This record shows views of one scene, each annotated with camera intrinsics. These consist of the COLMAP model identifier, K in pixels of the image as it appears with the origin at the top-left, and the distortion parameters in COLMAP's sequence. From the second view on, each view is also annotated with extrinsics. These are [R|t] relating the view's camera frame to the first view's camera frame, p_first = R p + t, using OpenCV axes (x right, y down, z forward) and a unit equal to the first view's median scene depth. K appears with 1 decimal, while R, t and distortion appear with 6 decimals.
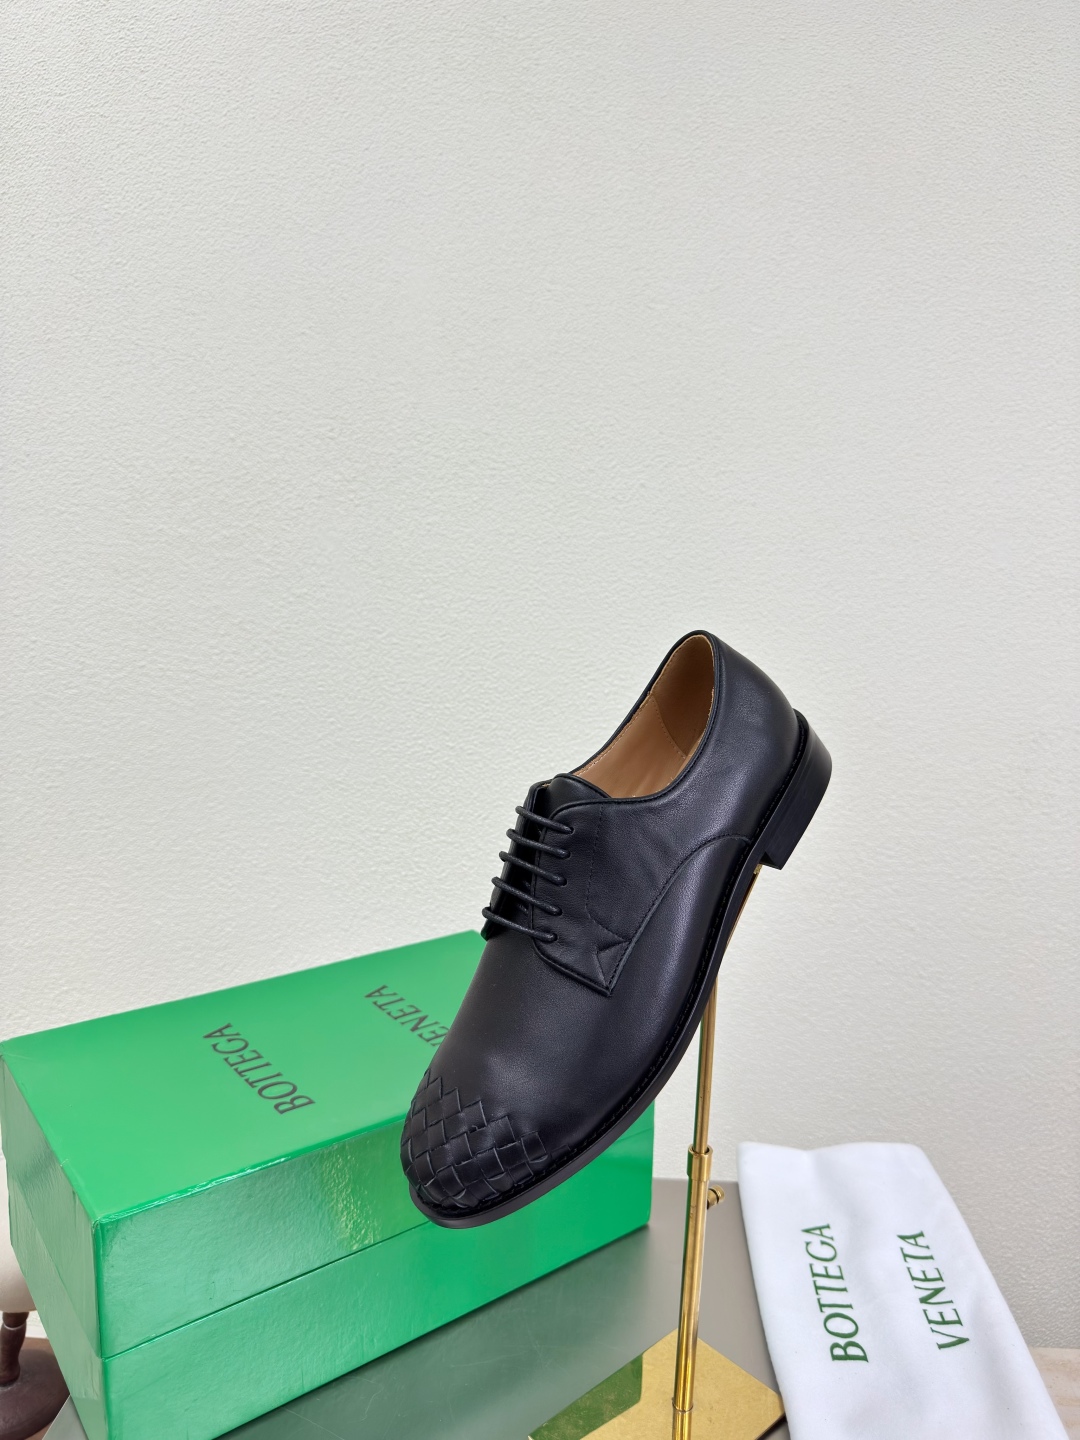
lens RADIAL K [[1028.3, 0, 540.6], [0, 1028.3, 725.7], [0, 0, 1]] dist [0.010237, -0.023081]
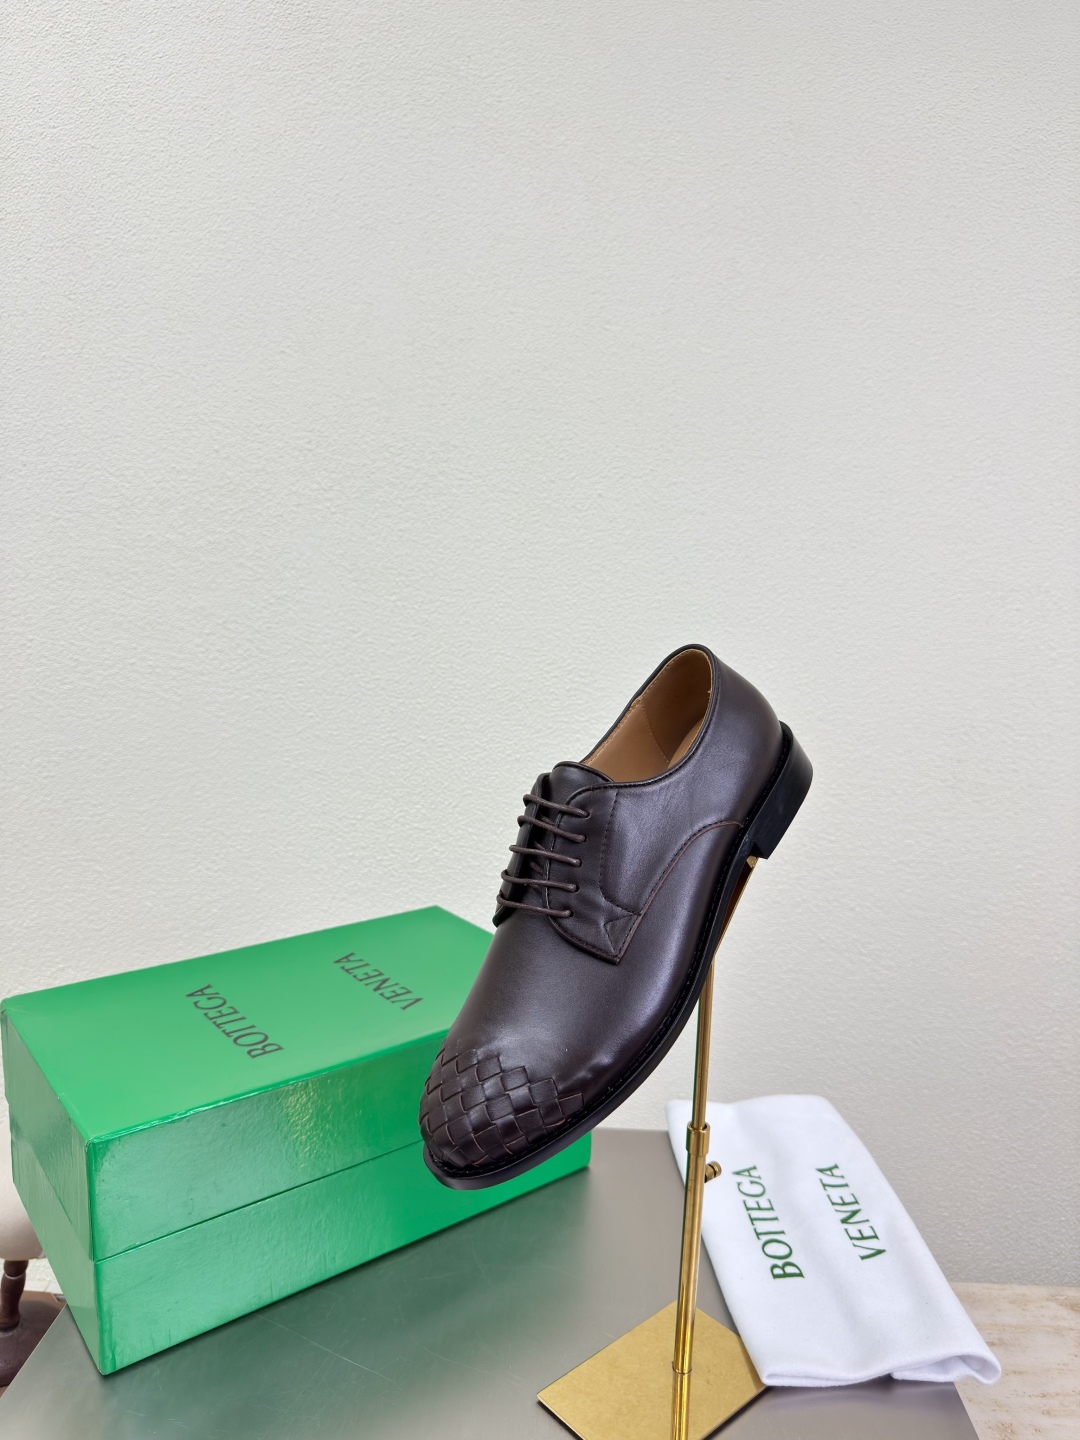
lens RADIAL K [[1028.3, 0, 542.9], [0, 1028.3, 733.1], [0, 0, 1]] dist [0.010237, -0.023081]
pose [[0.999983, -0.000031, 0.005827, 0.033373], [-0.000015, 0.999969, 0.007918, 0.006165], [-0.005827, -0.007918, 0.999952, -0.072749]]
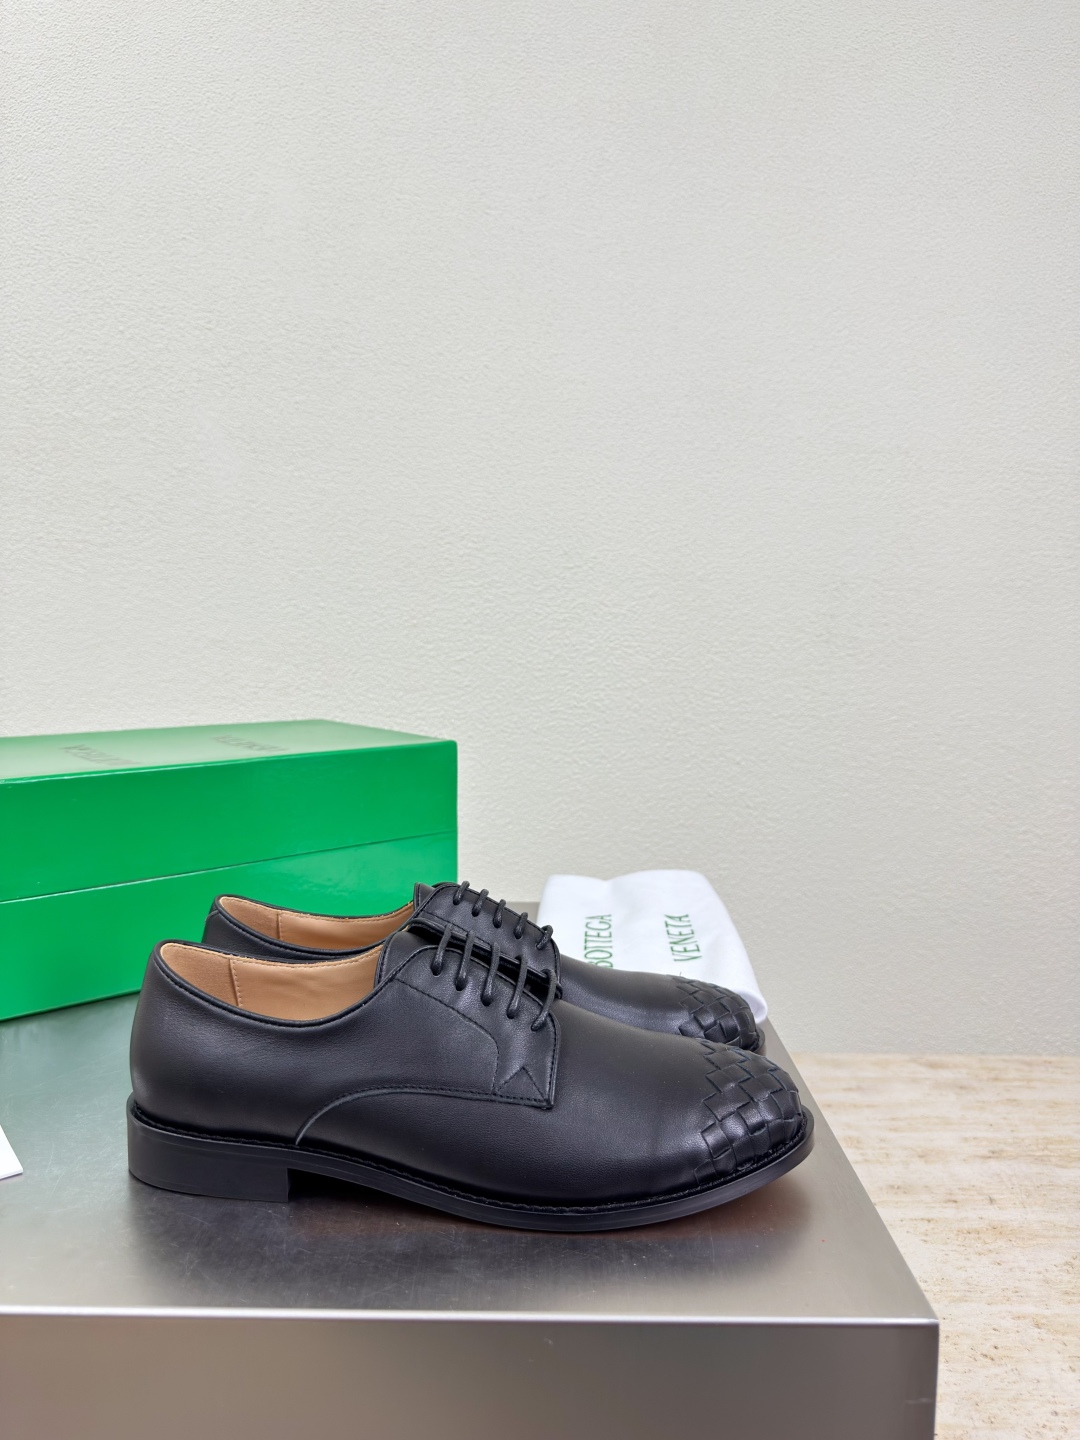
lens RADIAL K [[1028.3, 0, 531.9], [0, 1028.3, 723.9], [0, 0, 1]] dist [0.010237, -0.023081]
pose [[0.999266, -0.018648, 0.033451, 0.105086], [0.020522, 0.998187, -0.056586, 0.224800], [-0.032335, 0.057231, 0.997837, -0.115773]]
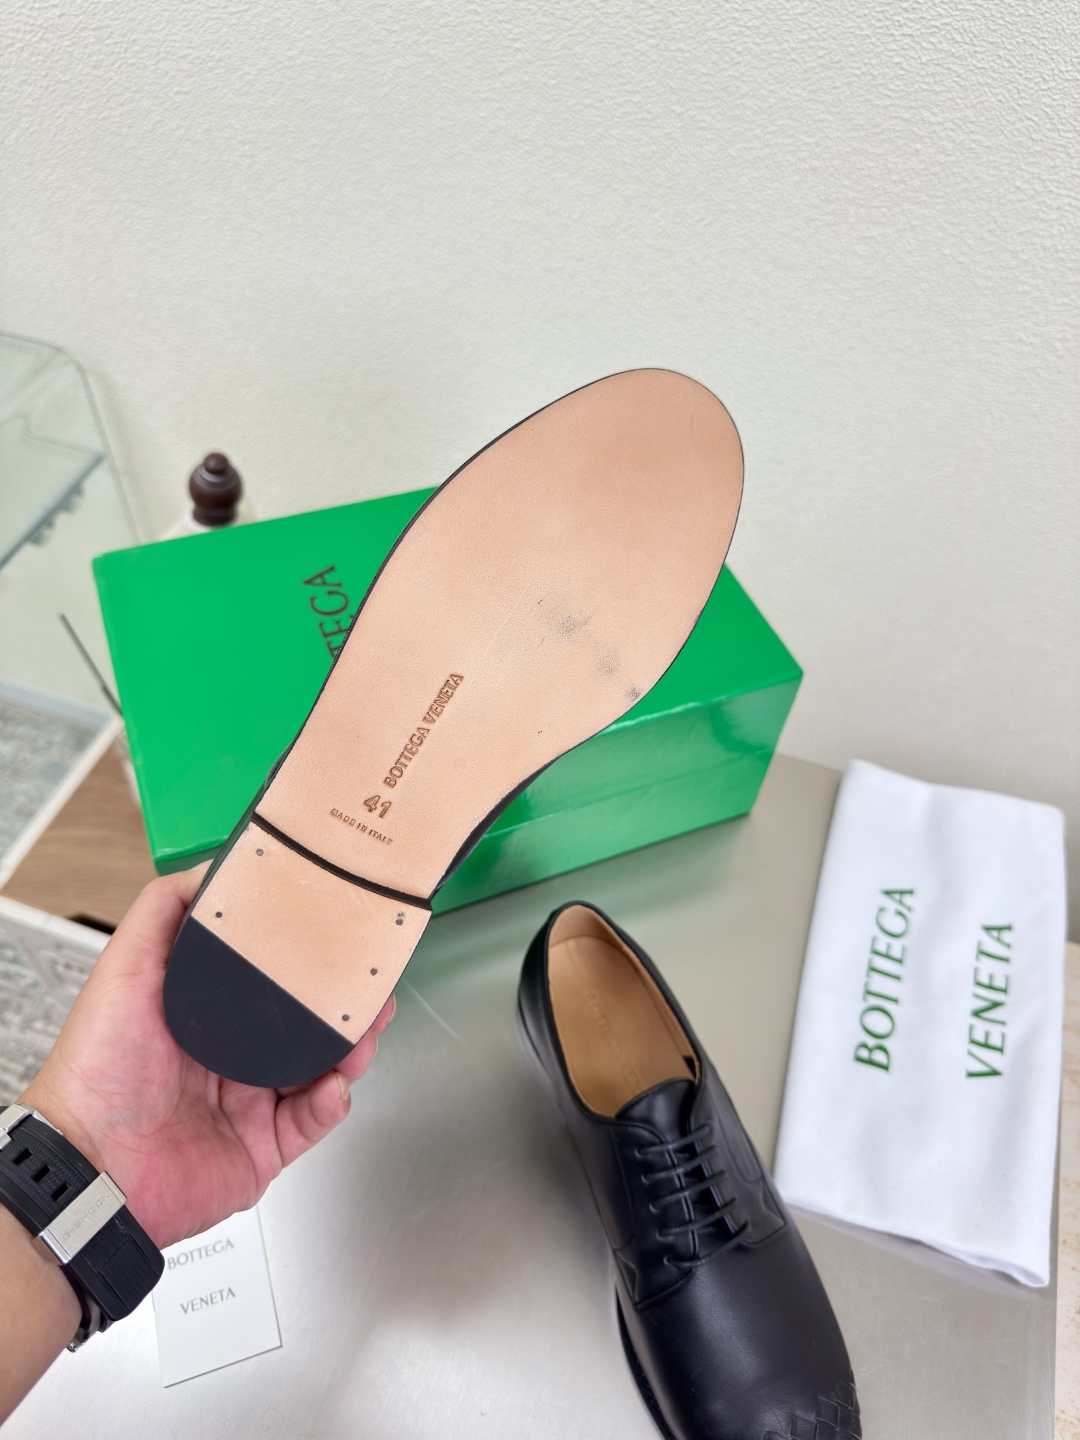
lens RADIAL K [[1028.3, 0, 546.1], [0, 1028.3, 721.1], [0, 0, 1]] dist [0.010237, -0.023081]
pose [[0.962483, 0.231054, -0.142267, 0.024320], [-0.074392, 0.728922, 0.680543, -0.156926], [0.260944, -0.644428, 0.718764, 0.205957]]
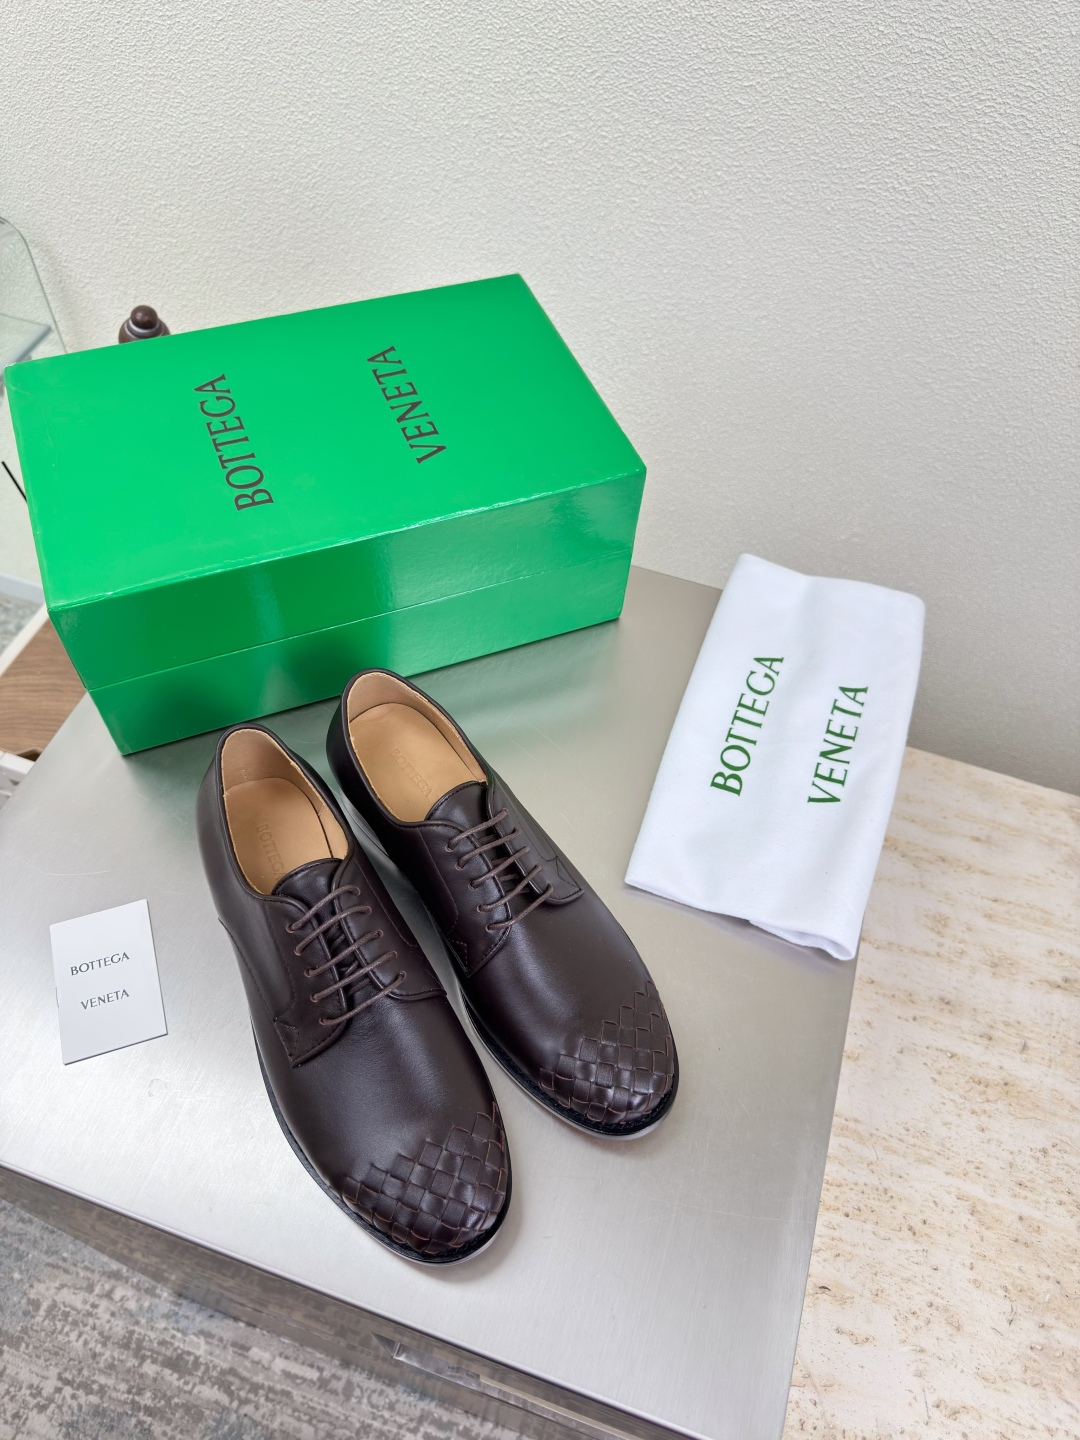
lens RADIAL K [[1028.3, 0, 539.3], [0, 1028.3, 712.6], [0, 0, 1]] dist [0.010237, -0.023081]
pose [[0.962173, 0.237251, -0.133924, 0.130402], [-0.071084, 0.693164, 0.717266, -0.142576], [0.263004, -0.680614, 0.683808, 0.121180]]
